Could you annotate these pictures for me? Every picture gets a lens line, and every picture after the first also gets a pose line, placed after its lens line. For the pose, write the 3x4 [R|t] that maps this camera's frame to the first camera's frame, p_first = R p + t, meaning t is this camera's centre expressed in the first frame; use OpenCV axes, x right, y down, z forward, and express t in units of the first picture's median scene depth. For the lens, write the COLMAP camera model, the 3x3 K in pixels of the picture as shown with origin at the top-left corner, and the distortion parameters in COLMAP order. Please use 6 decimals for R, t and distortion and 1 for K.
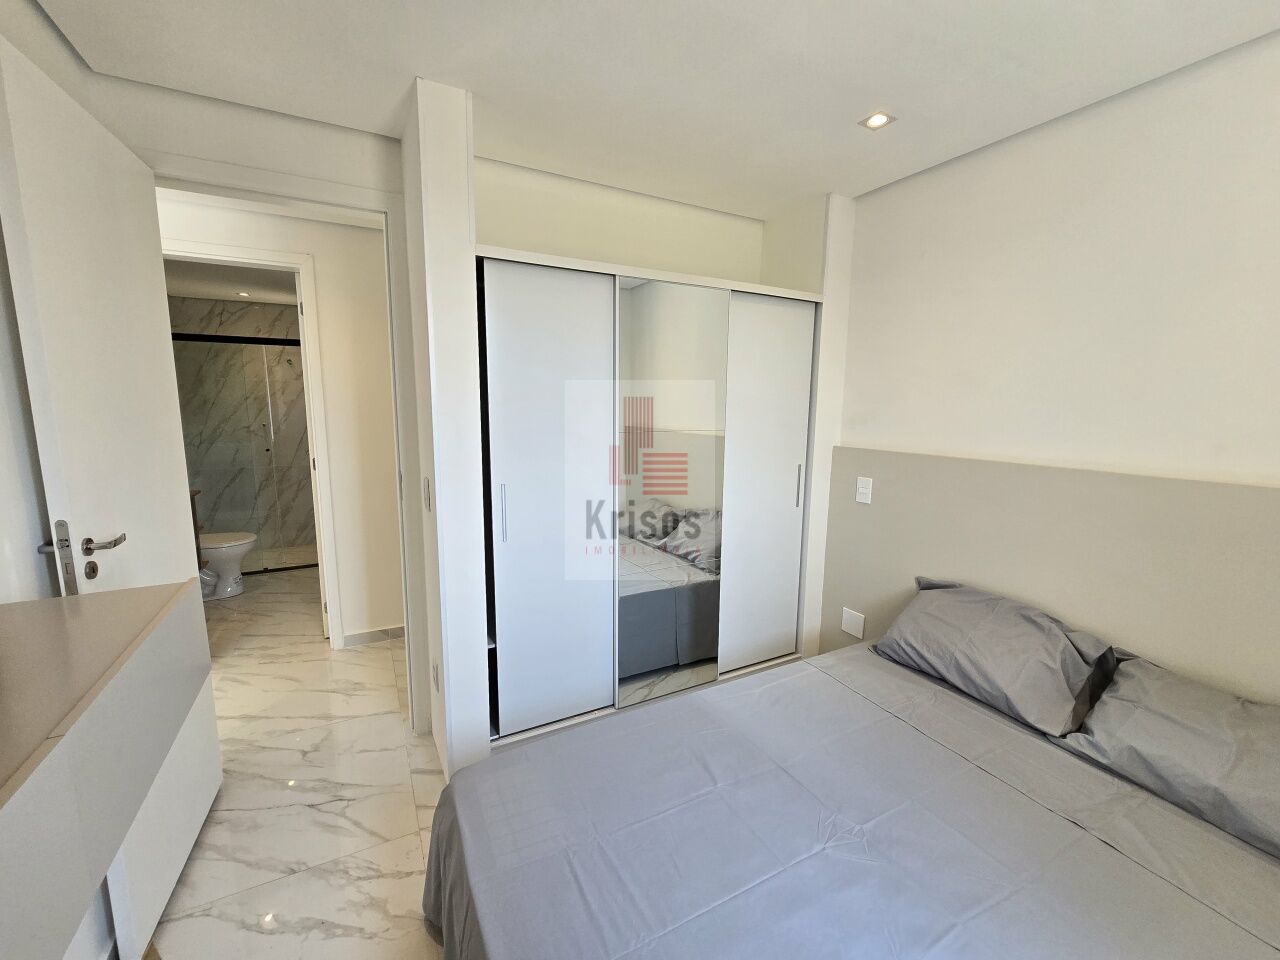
lens RADIAL K [[528.1, 0, 640.0], [0, 528.1, 480.0], [0, 0, 1]] dist [0.000809, -0.000153]
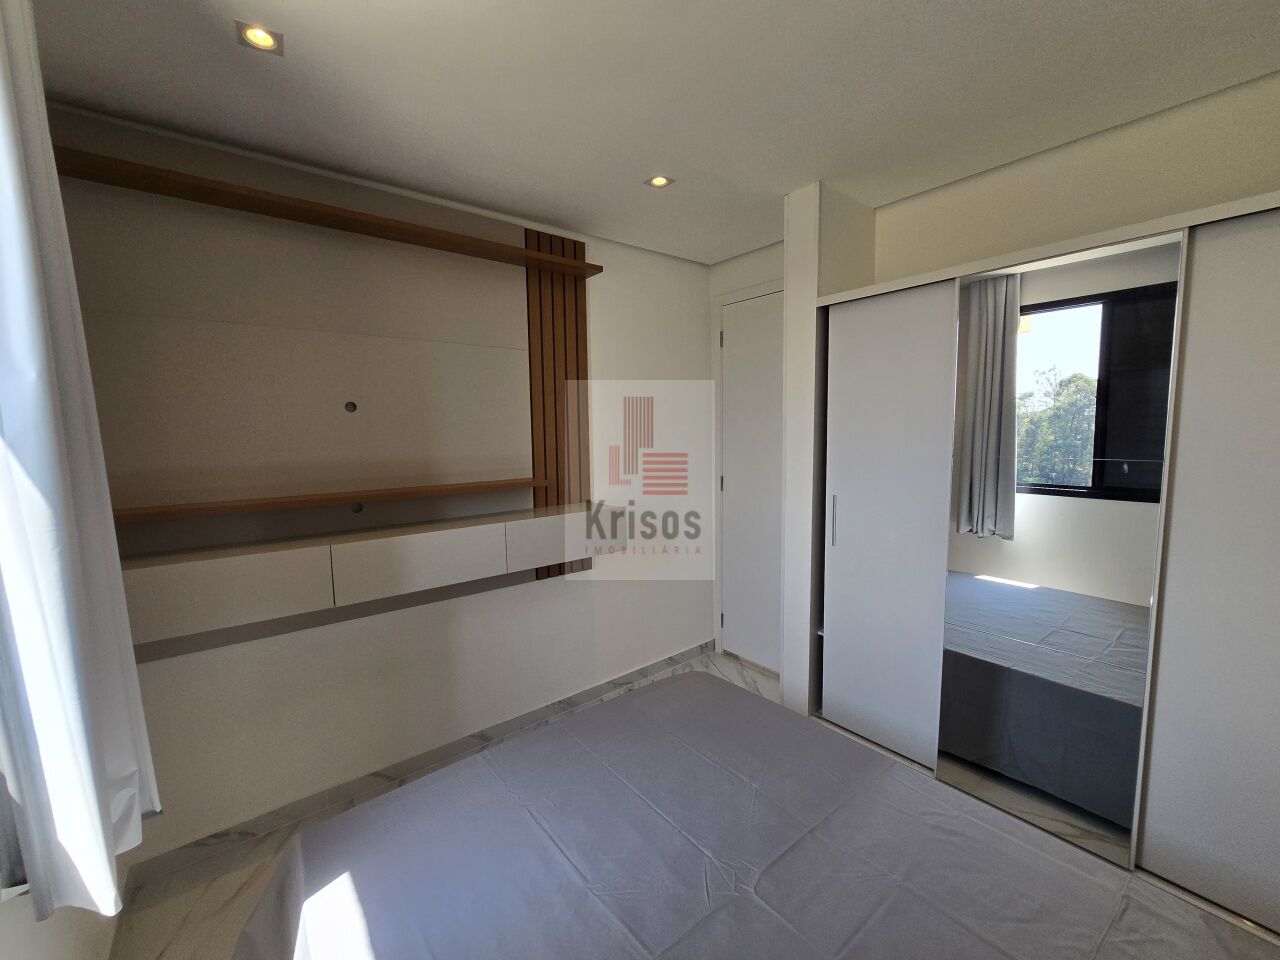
lens RADIAL K [[528.1, 0, 640.7], [0, 528.1, 481.4], [0, 0, 1]] dist [-0.002260, -0.000087]
pose [[0.167590, 0.082560, -0.982394, 0.792986], [-0.125856, 0.990126, 0.061739, -0.040593], [0.977790, 0.113293, 0.176326, 0.382508]]
